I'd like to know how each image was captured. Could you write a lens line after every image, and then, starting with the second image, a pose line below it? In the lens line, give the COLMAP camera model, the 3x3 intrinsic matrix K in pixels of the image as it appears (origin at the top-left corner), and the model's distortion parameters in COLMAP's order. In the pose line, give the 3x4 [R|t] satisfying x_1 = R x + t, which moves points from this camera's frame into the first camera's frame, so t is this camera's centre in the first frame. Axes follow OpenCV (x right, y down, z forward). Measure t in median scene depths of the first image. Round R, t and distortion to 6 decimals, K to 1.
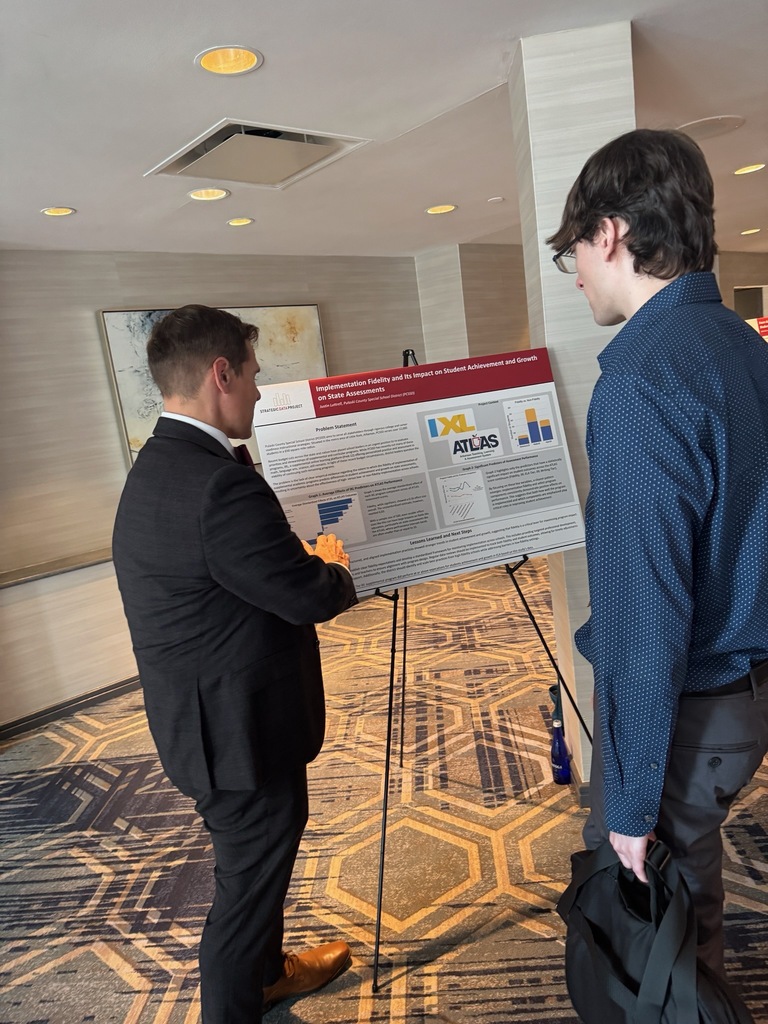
lens RADIAL K [[702.9, 0, 372.0], [0, 702.9, 517.0], [0, 0, 1]] dist [0.093647, -0.130217]
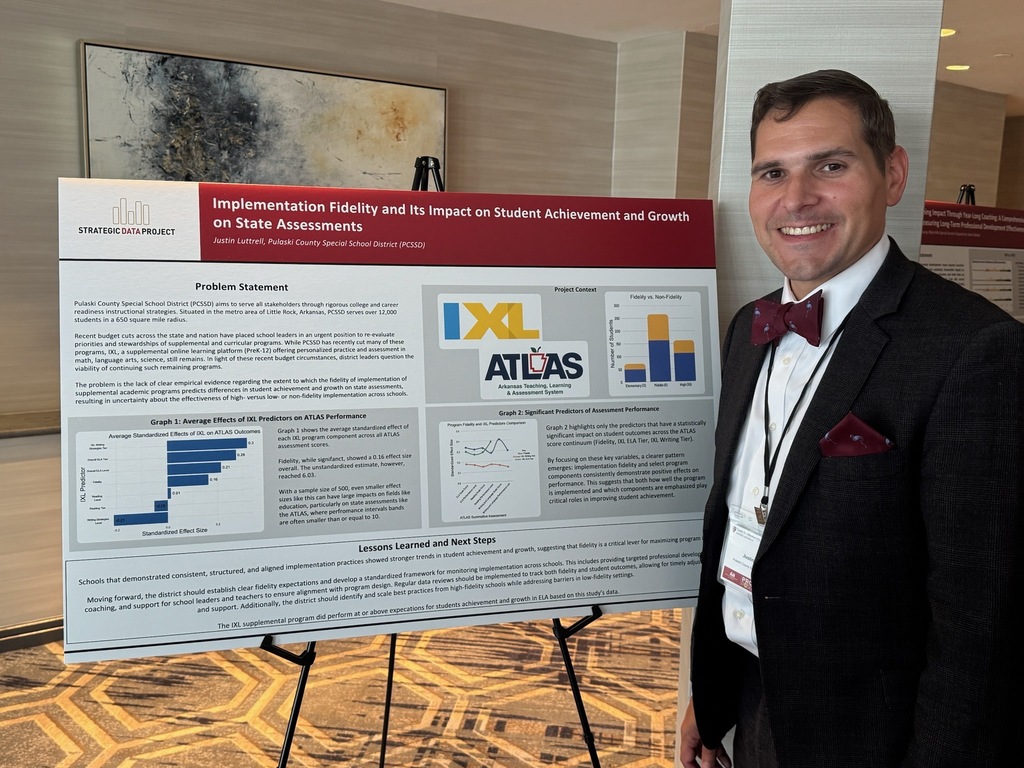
lens RADIAL K [[949.5, 0, 523.5], [0, 949.5, 386.1], [0, 0, 1]] dist [0.203428, -0.439284]
pose [[0.985992, 0.162186, -0.038934, 0.167518], [-0.162926, 0.986498, -0.016638, -0.077475], [0.035710, 0.022748, 0.999103, 0.331550]]
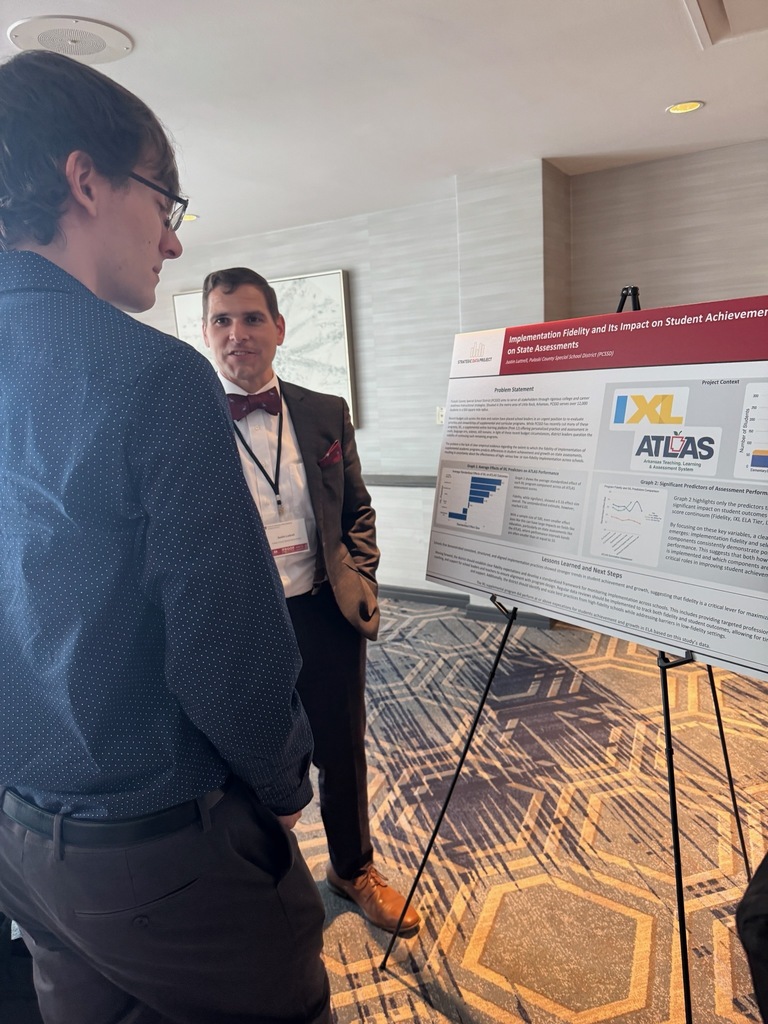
lens RADIAL K [[702.9, 0, 372.0], [0, 702.9, 517.0], [0, 0, 1]] dist [0.093647, -0.130217]
pose [[0.322660, 0.296989, -0.898715, 0.632149], [-0.155716, 0.953217, 0.259094, -0.164583], [0.933618, 0.056345, 0.353811, 0.544893]]
